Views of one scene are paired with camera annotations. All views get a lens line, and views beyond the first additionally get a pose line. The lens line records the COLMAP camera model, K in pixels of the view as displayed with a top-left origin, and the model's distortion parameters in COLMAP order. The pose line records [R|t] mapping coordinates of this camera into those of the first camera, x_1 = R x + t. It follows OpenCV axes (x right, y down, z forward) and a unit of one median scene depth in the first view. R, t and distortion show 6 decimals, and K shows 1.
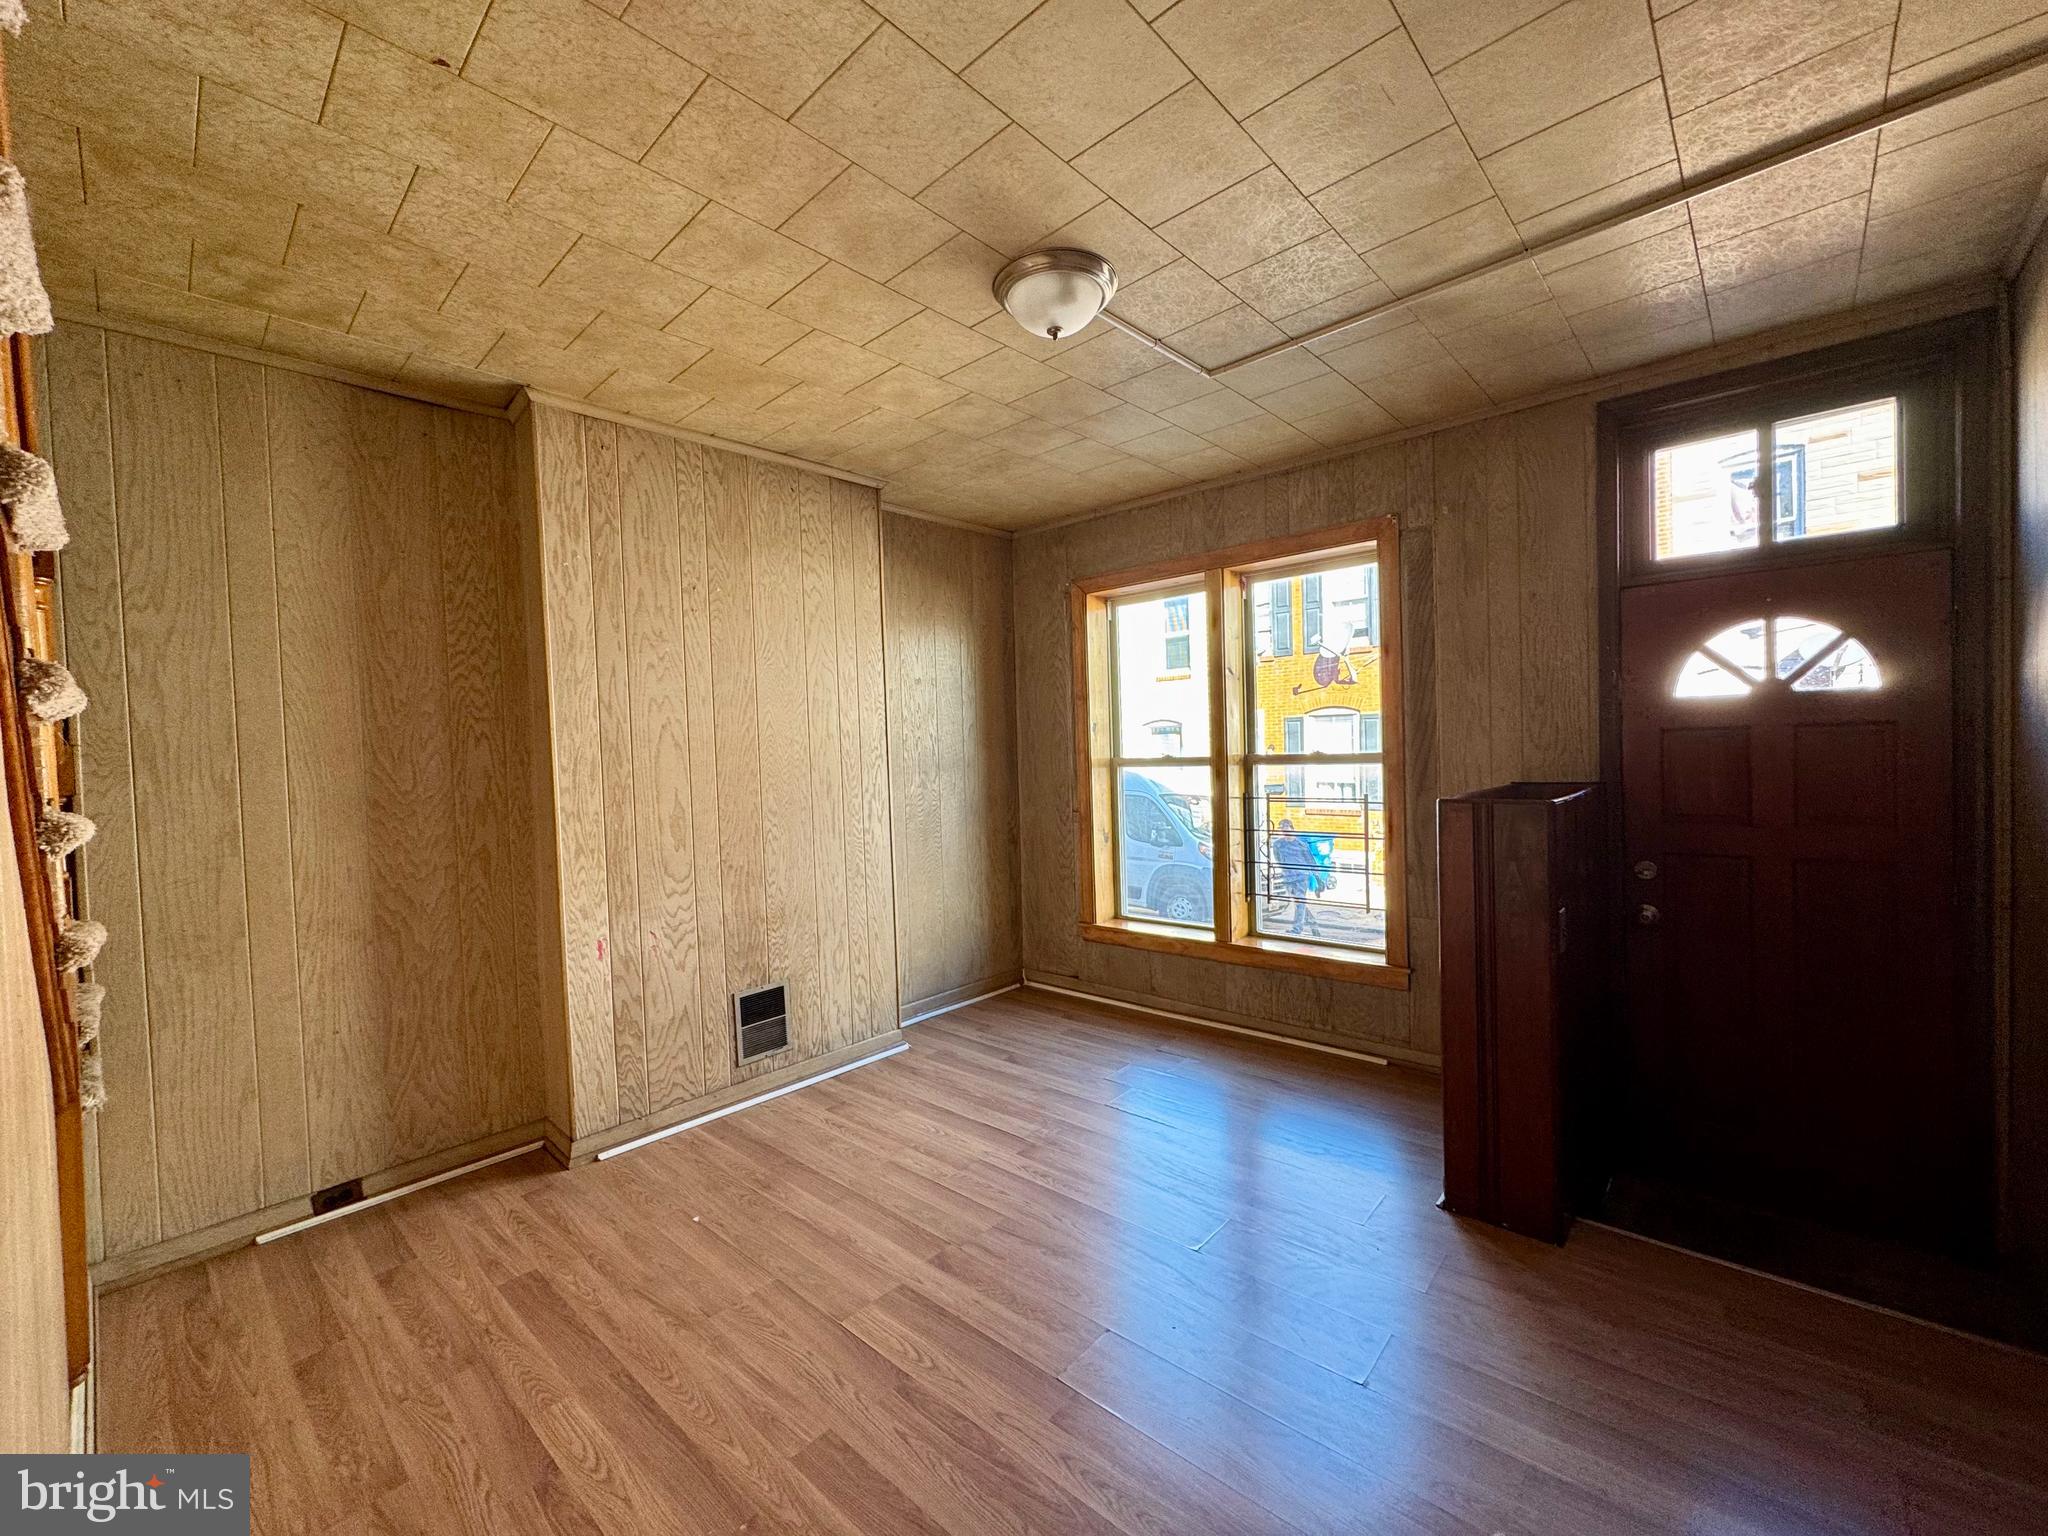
lens RADIAL K [[825.5, 0, 1024.0], [0, 825.5, 768.0], [0, 0, 1]] dist [0.000321, 0.000104]
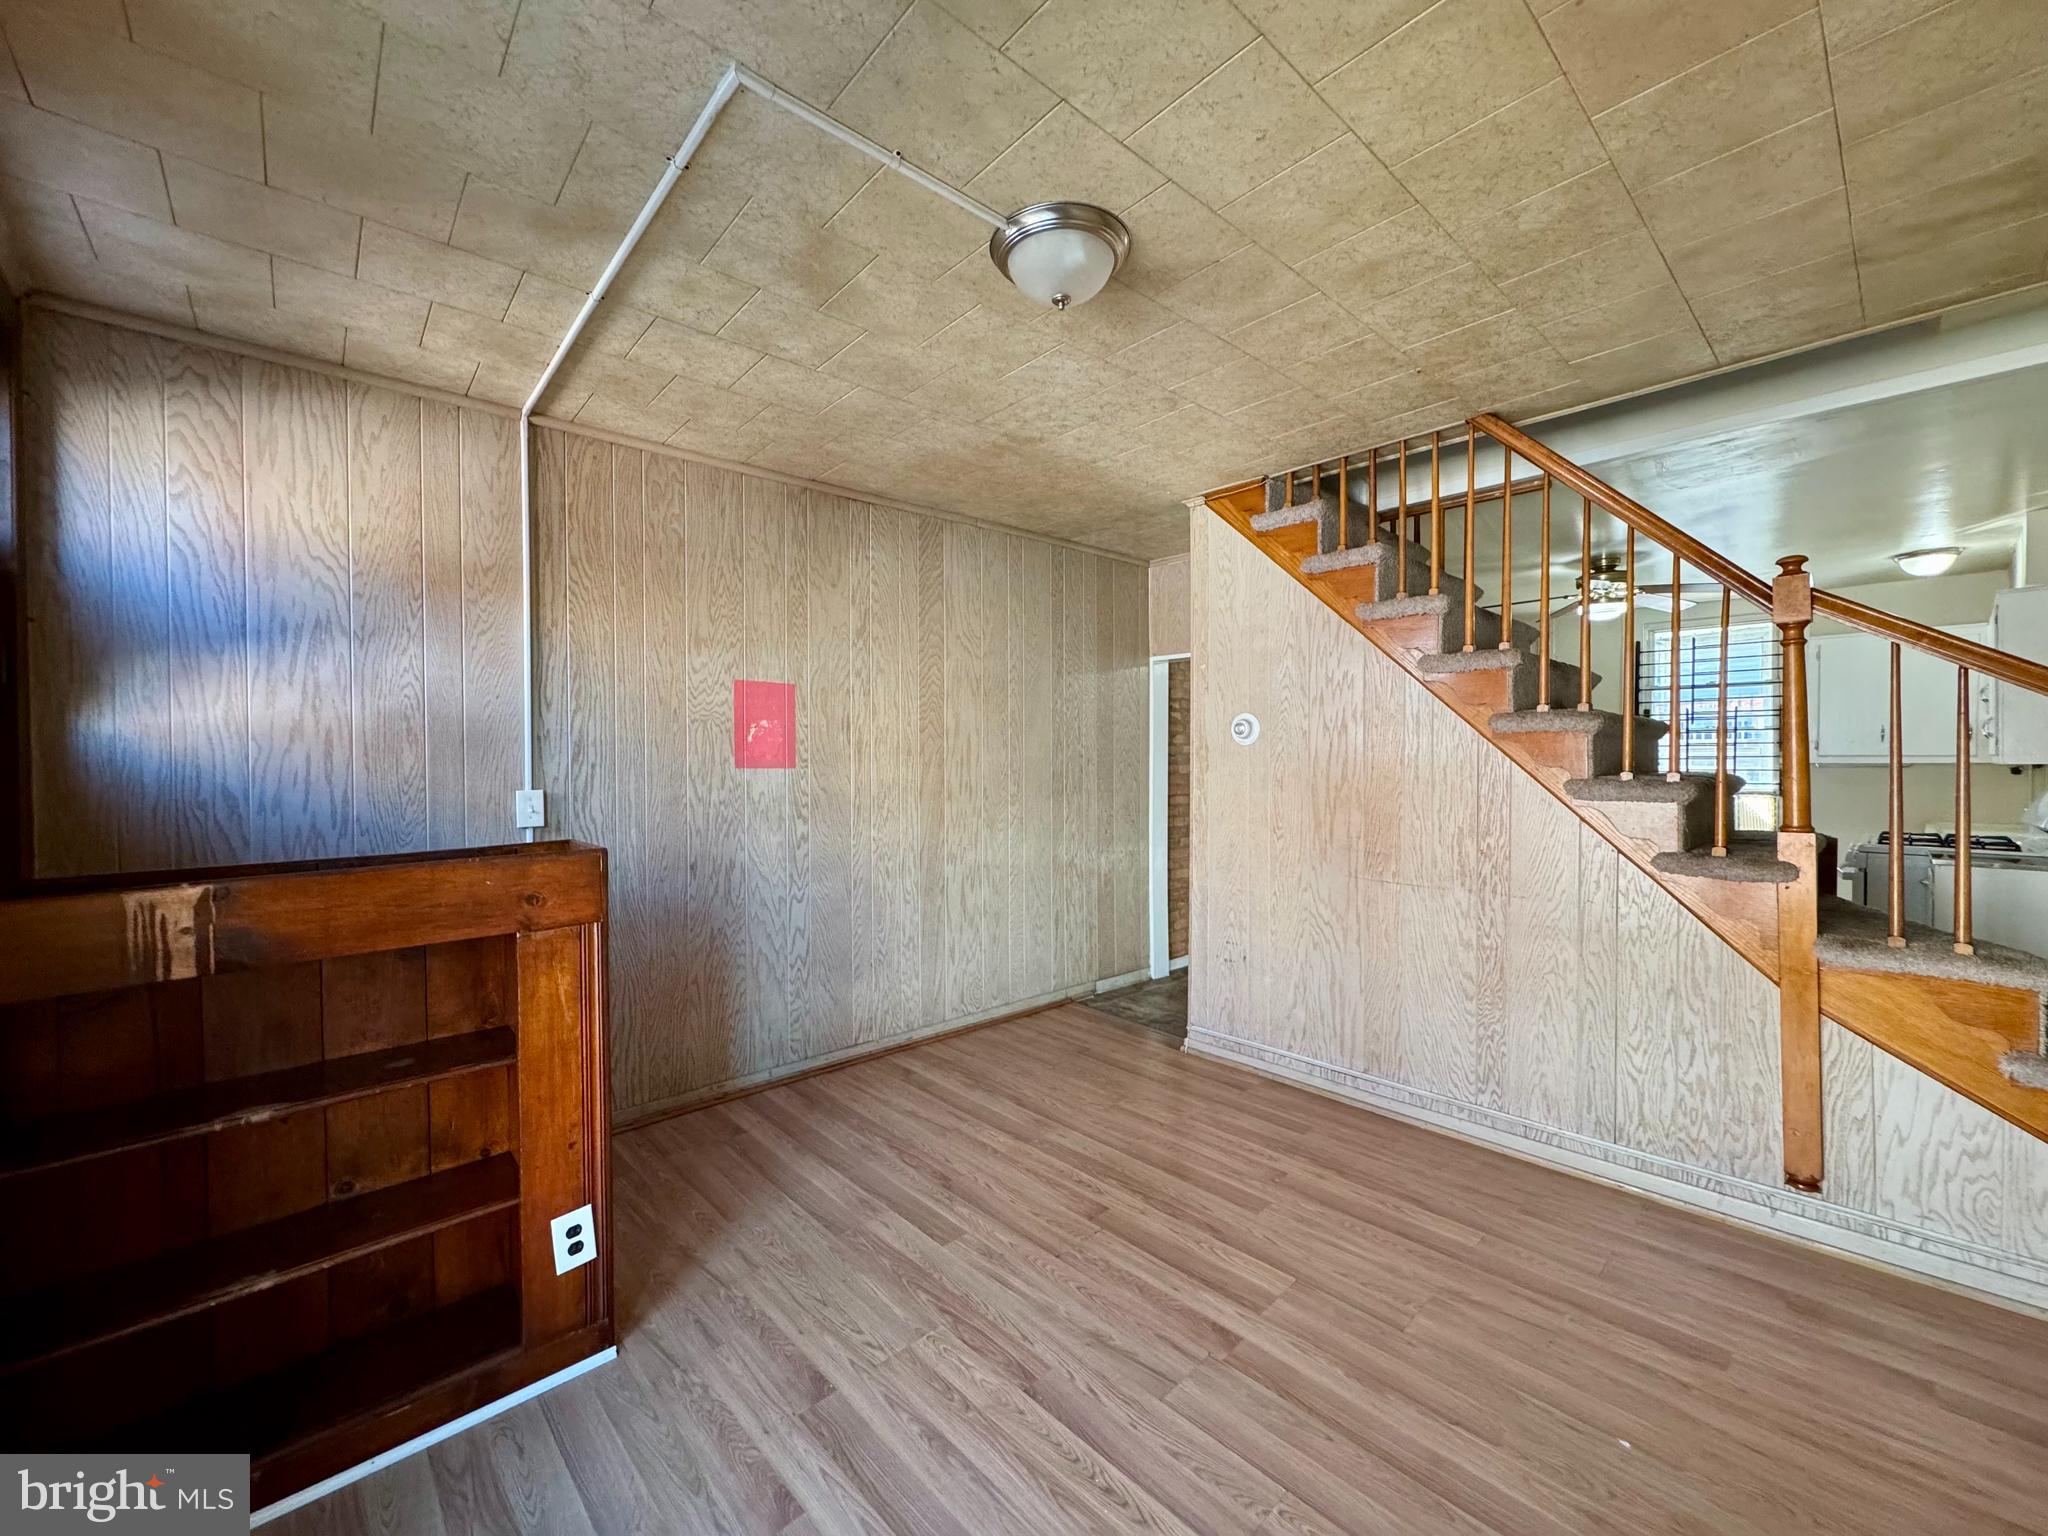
lens RADIAL K [[825.5, 0, 1024.0], [0, 825.5, 768.0], [0, 0, 1]] dist [0.000321, 0.000104]
pose [[-0.995341, 0.035046, 0.089824, 0.017455], [0.039008, 0.998324, 0.042743, -0.068154], [-0.088175, 0.046048, -0.995040, 2.006113]]
